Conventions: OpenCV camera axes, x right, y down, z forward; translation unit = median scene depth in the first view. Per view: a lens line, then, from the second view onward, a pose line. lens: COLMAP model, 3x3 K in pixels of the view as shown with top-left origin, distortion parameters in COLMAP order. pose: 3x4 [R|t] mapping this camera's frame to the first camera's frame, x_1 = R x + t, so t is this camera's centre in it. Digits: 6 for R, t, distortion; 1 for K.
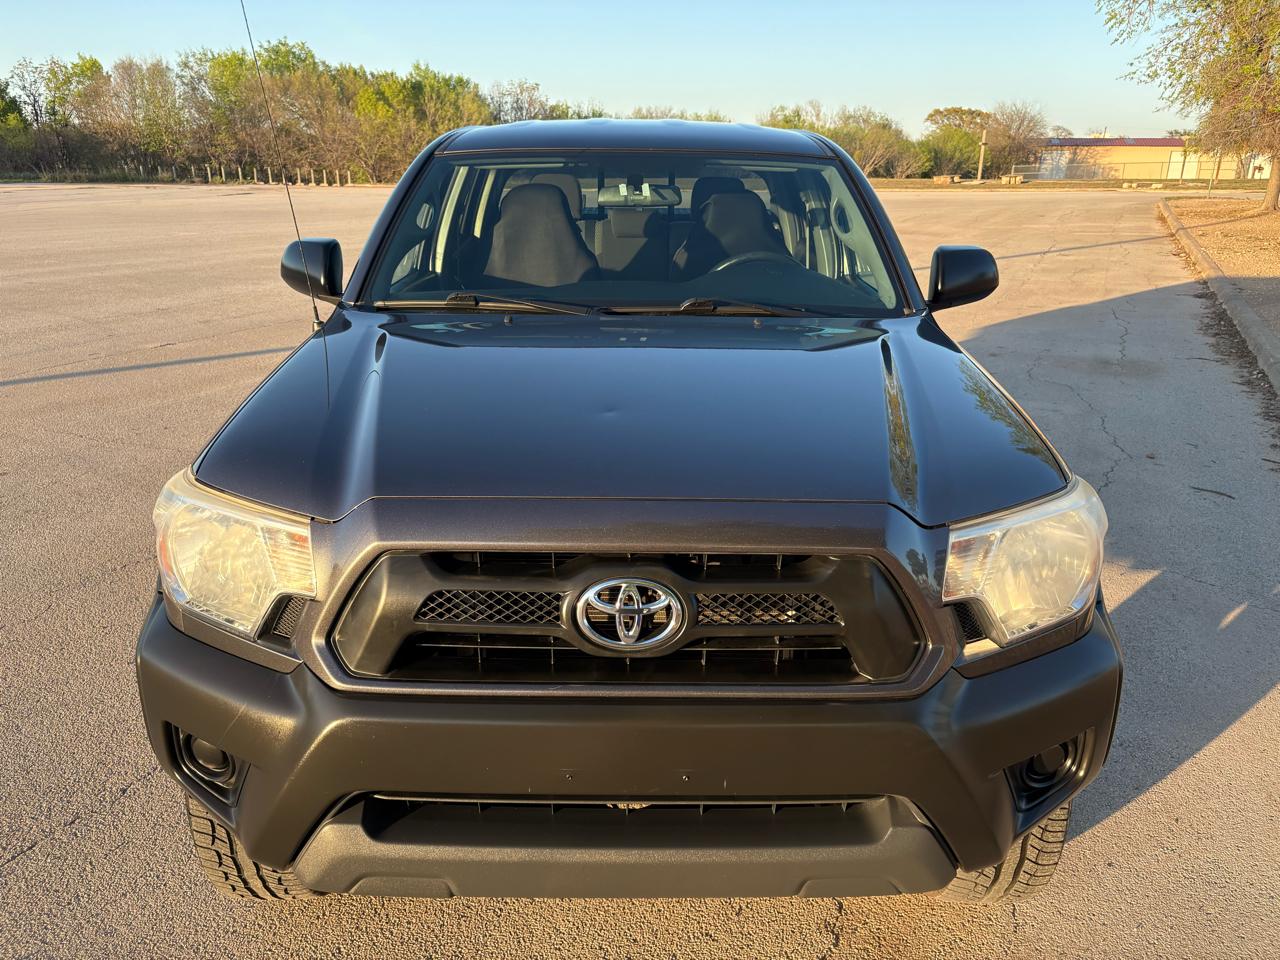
lens RADIAL K [[972.0, 0, 632.3], [0, 972.0, 475.8], [0, 0, 1]] dist [0.043944, -0.051110]
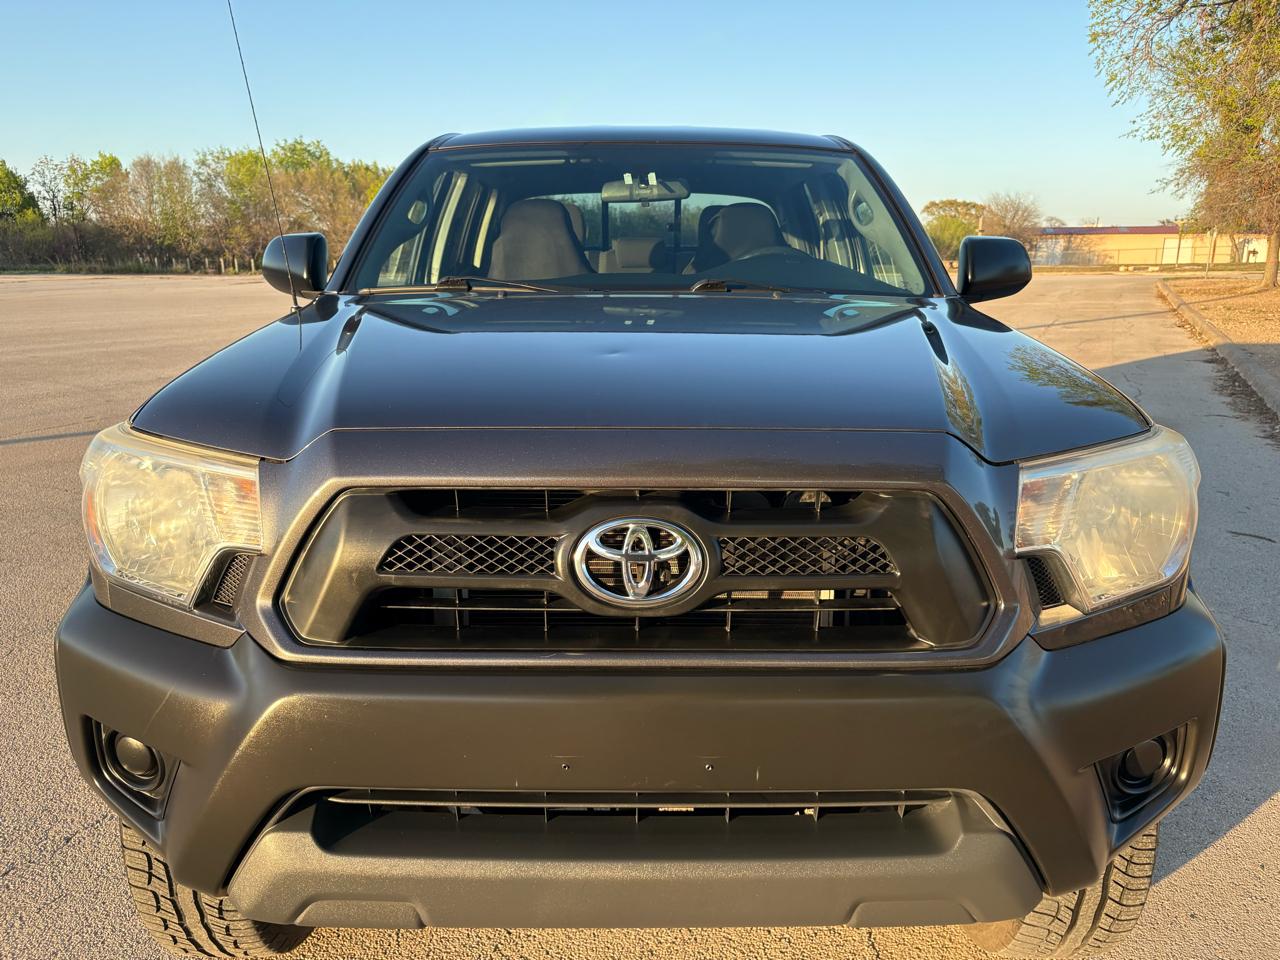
lens RADIAL K [[972.0, 0, 633.3], [0, 972.0, 475.3], [0, 0, 1]] dist [0.043944, -0.051110]
pose [[0.999974, -0.005777, -0.004315, -0.003082], [0.005367, 0.995958, -0.089662, 0.127174], [0.004816, 0.089637, 0.995963, 0.153463]]
